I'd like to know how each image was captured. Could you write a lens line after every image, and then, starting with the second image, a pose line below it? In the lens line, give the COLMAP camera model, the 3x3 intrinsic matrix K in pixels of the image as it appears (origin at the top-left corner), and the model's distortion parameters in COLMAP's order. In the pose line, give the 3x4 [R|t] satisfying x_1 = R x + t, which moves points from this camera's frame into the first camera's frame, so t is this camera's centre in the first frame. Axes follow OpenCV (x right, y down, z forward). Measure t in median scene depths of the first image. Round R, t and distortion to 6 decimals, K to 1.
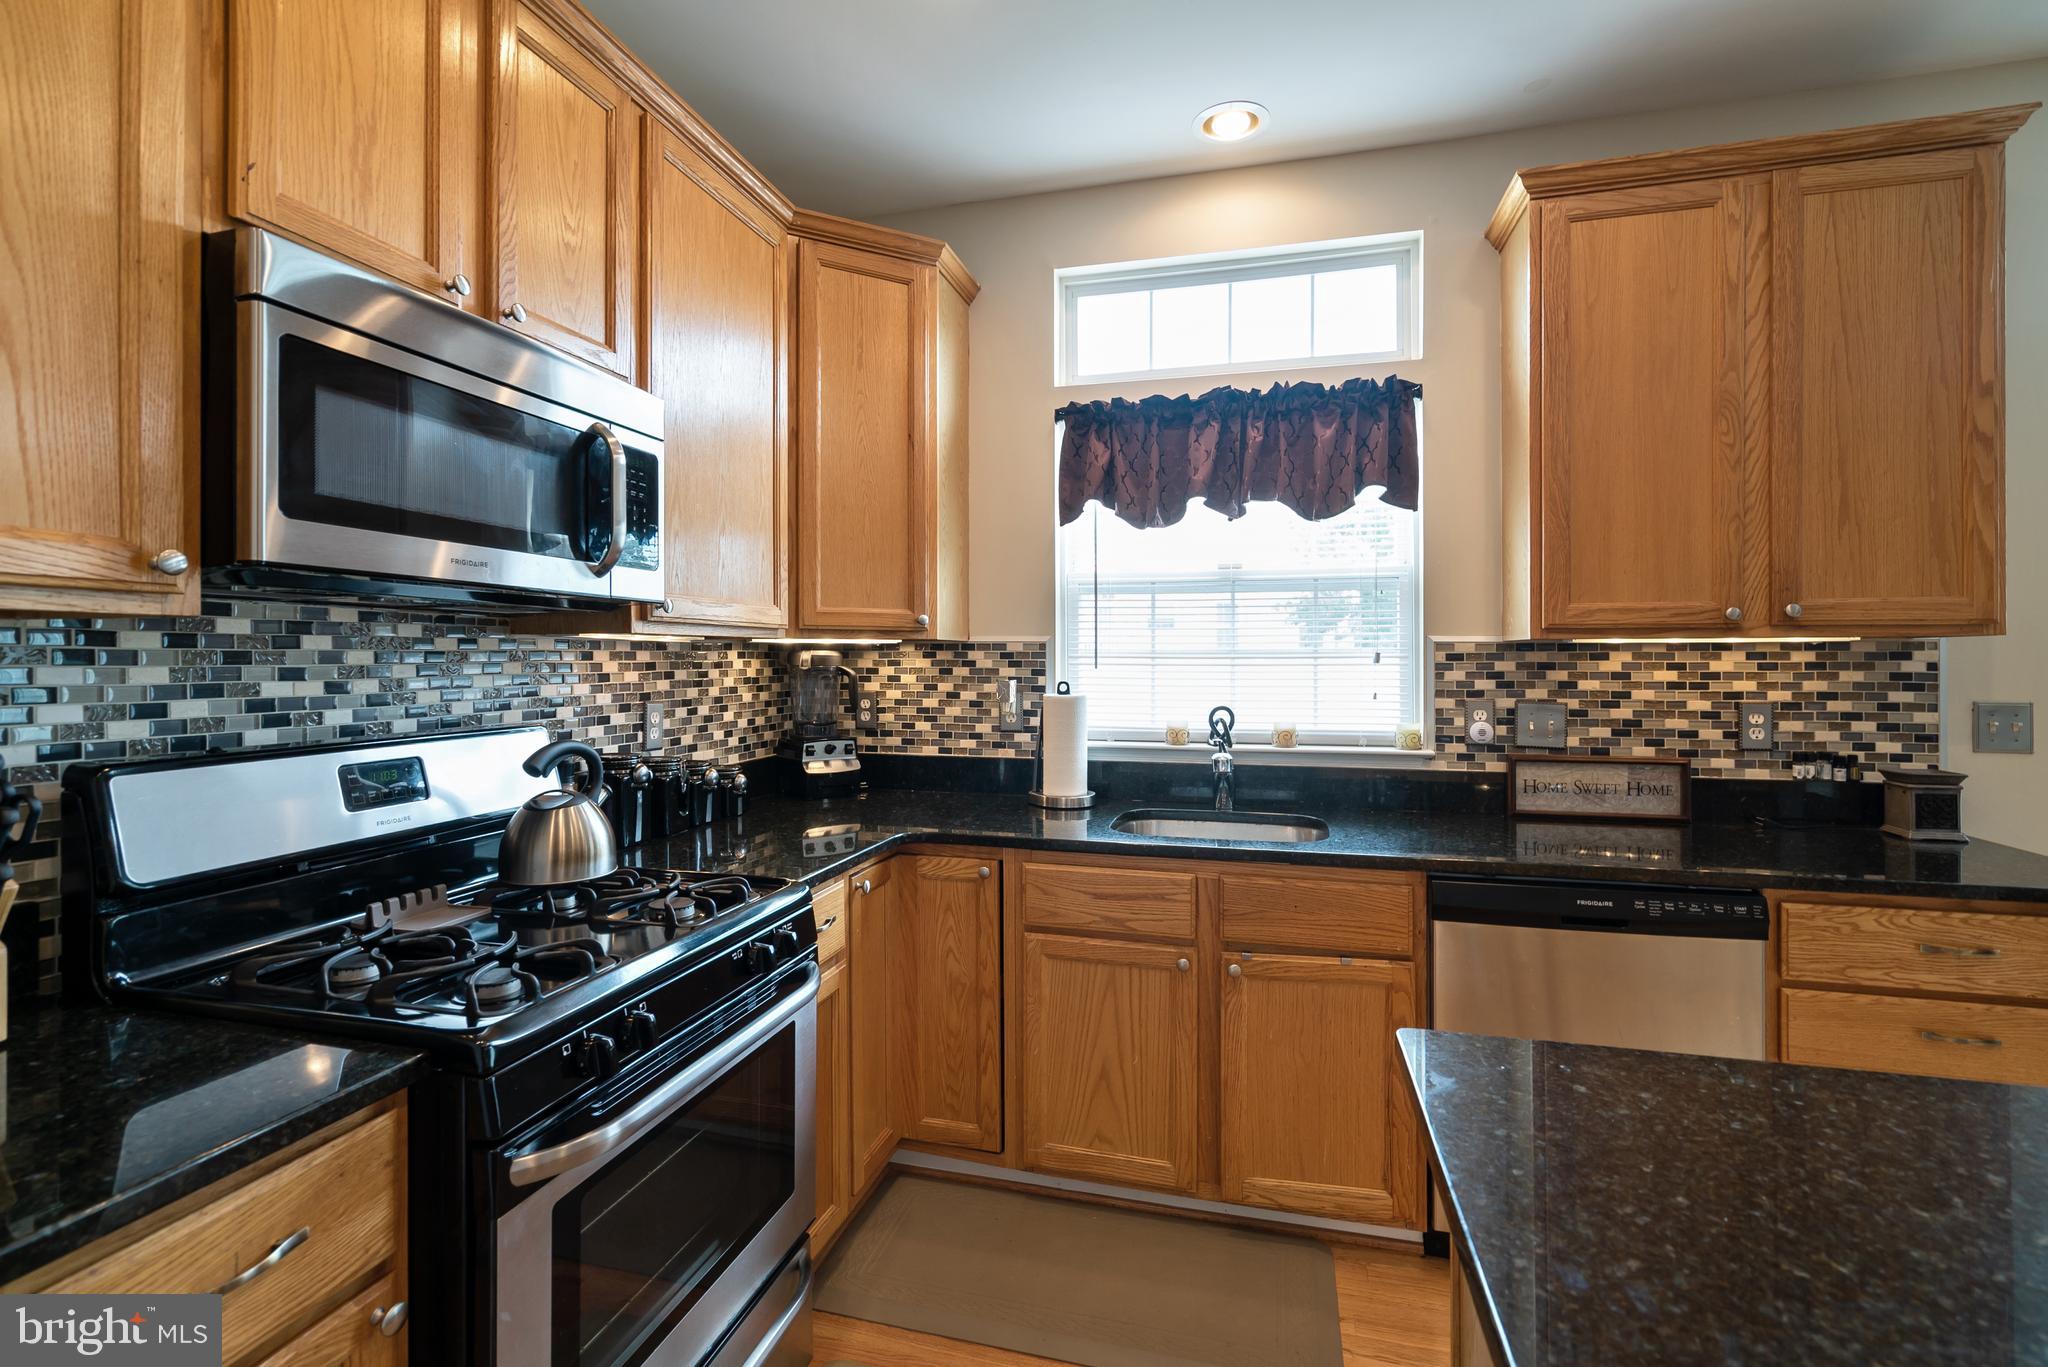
lens RADIAL K [[936.4, 0, 1013.9], [0, 936.4, 657.3], [0, 0, 1]] dist [-0.006542, 0.003114]
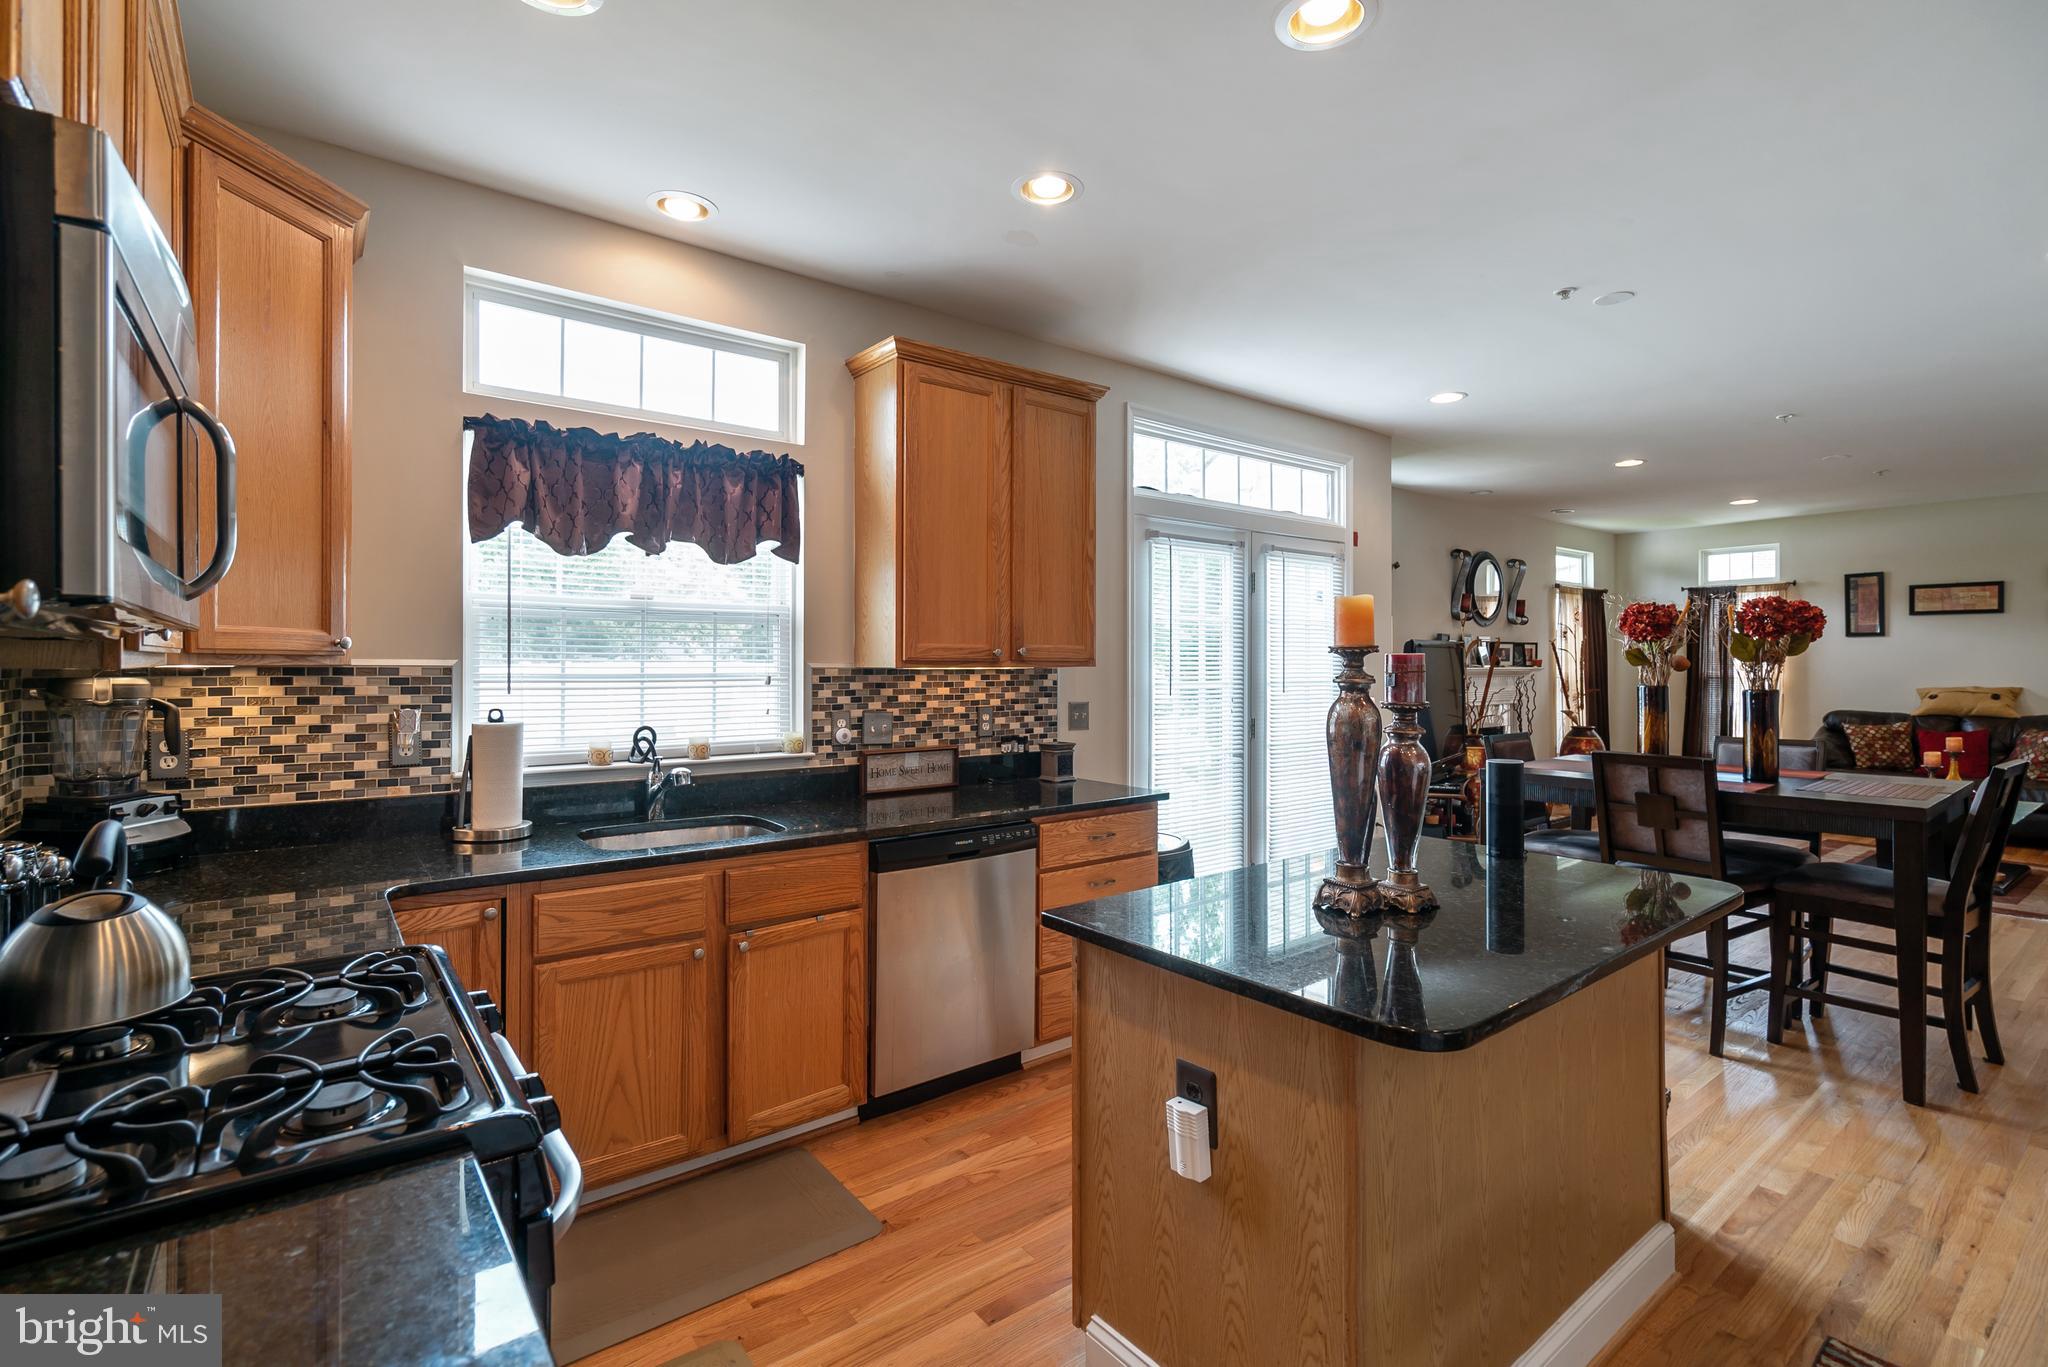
lens RADIAL K [[936.4, 0, 1013.2], [0, 936.4, 663.9], [0, 0, 1]] dist [-0.006542, 0.003114]
pose [[0.602904, 0.001720, 0.797812, -0.440568], [-0.003664, 0.999993, 0.000613, -0.025304], [-0.797806, -0.003293, 0.602906, 0.003616]]
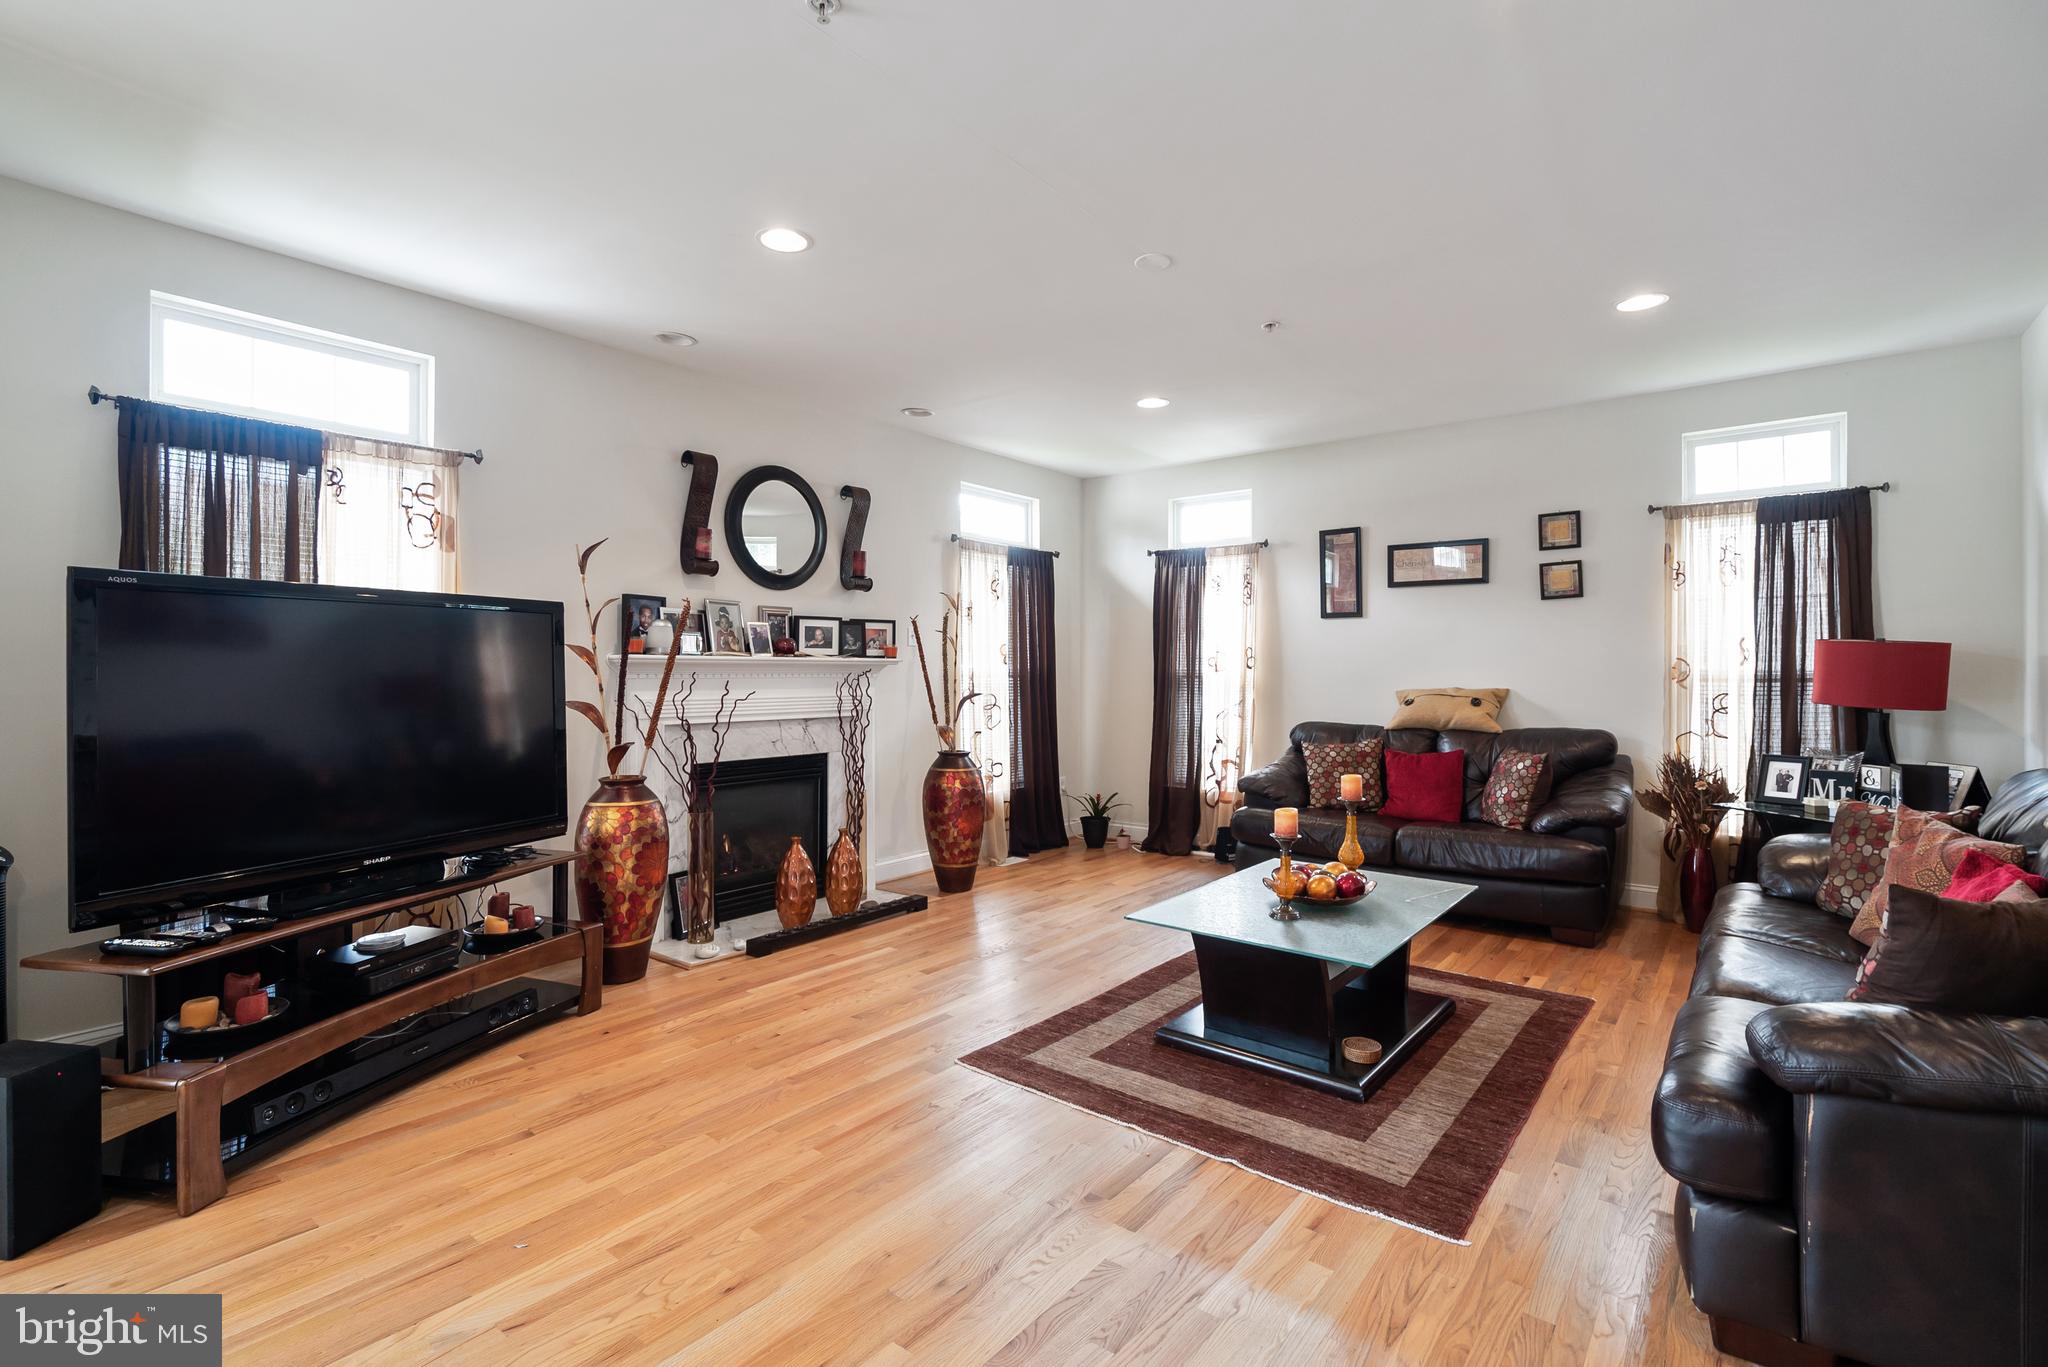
lens RADIAL K [[936.4, 0, 1027.9], [0, 936.4, 666.8], [0, 0, 1]] dist [-0.006542, 0.003114]
pose [[0.376534, 0.006837, 0.926378, 1.640915], [-0.005309, 0.999972, -0.005222, 0.010005], [-0.926388, -0.002952, 0.376560, -0.596150]]
